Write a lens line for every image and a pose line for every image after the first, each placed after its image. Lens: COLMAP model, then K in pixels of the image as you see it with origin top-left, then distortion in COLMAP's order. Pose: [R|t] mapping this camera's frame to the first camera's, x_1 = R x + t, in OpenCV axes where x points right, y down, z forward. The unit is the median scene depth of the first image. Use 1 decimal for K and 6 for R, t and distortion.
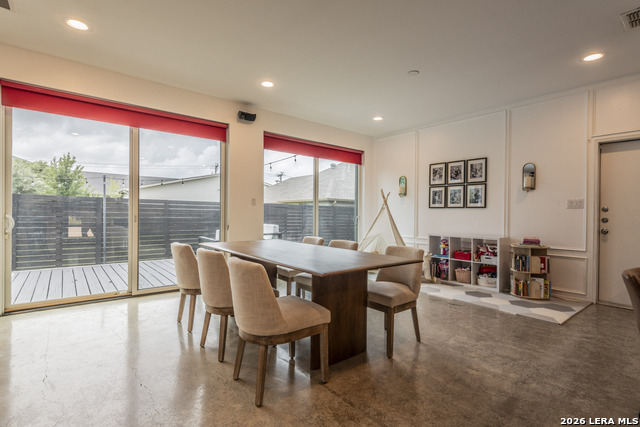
lens RADIAL K [[307.4, 0, 321.0], [0, 307.4, 216.0], [0, 0, 1]] dist [-0.002030, -0.000476]
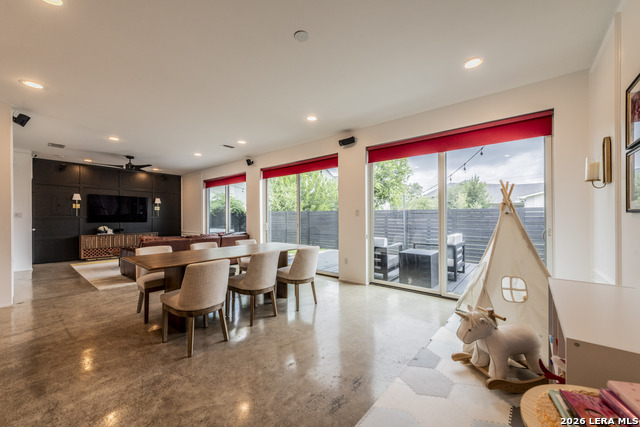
lens RADIAL K [[250.5, 0, 319.0], [0, 250.5, 215.3], [0, 0, 1]] dist [0.003878, 0.000445]
pose [[0.193398, -0.019064, -0.980935, 0.658198], [-0.000894, 0.999807, -0.019607, -0.019577], [0.981120, 0.004669, 0.193344, 0.683696]]
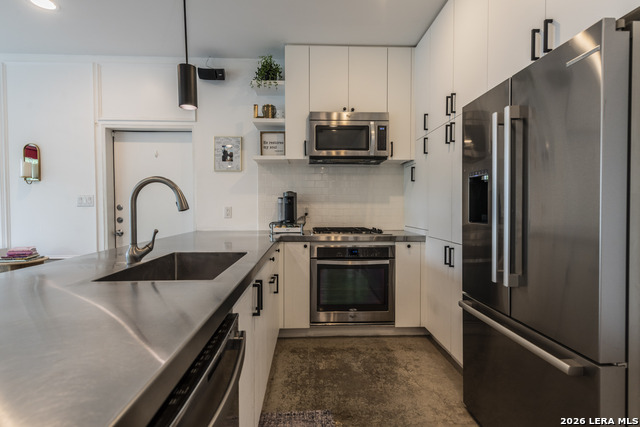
lens RADIAL K [[330.1, 0, 320.0], [0, 330.1, 213.5], [0, 0, 1]] dist [0.002165, 0.000432]
pose [[0.606855, -0.029905, 0.794250, 0.420507], [0.014372, 0.999541, 0.026653, -0.016934], [-0.794683, -0.004760, 0.607006, -0.010635]]
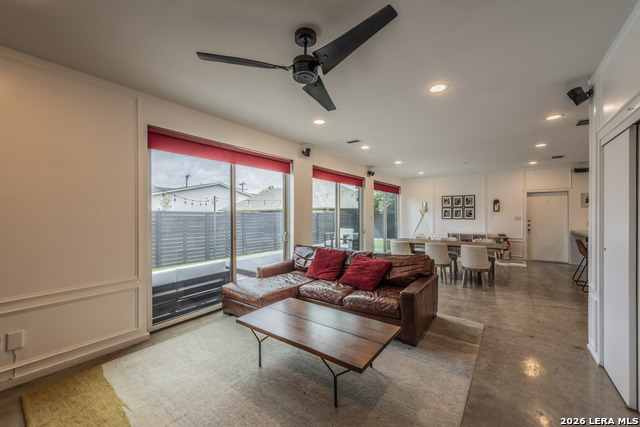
lens RADIAL K [[250.5, 0, 319.0], [0, 250.5, 215.3], [0, 0, 1]] dist [0.003878, 0.000445]
pose [[0.971866, -0.014494, 0.235087, -0.885362], [0.014608, 0.999893, 0.001255, -0.070554], [-0.235080, 0.002214, 0.971974, -0.406141]]
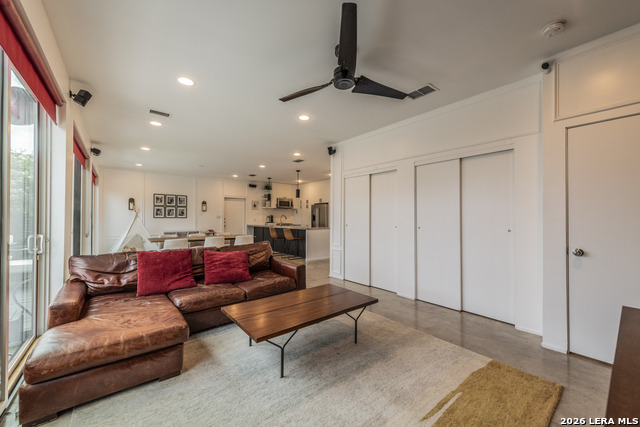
lens RADIAL K [[250.5, 0, 319.0], [0, 250.5, 215.3], [0, 0, 1]] dist [0.003878, 0.000445]
pose [[0.007453, 0.000234, 0.999972, -1.279081], [0.004303, 0.999991, -0.000266, -0.041838], [-0.999963, 0.004305, 0.007452, 0.017957]]
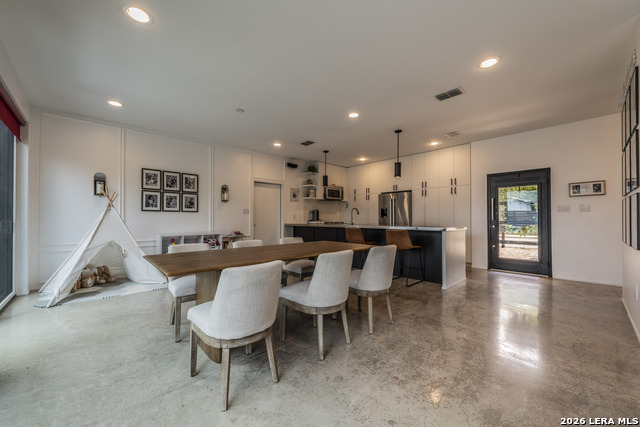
lens RADIAL K [[250.5, 0, 319.0], [0, 250.5, 215.3], [0, 0, 1]] dist [0.003878, 0.000445]
pose [[-0.066684, 0.003299, 0.997769, -0.588180], [0.005416, 0.999981, -0.002944, -0.006752], [-0.997759, 0.005208, -0.066700, 0.539261]]
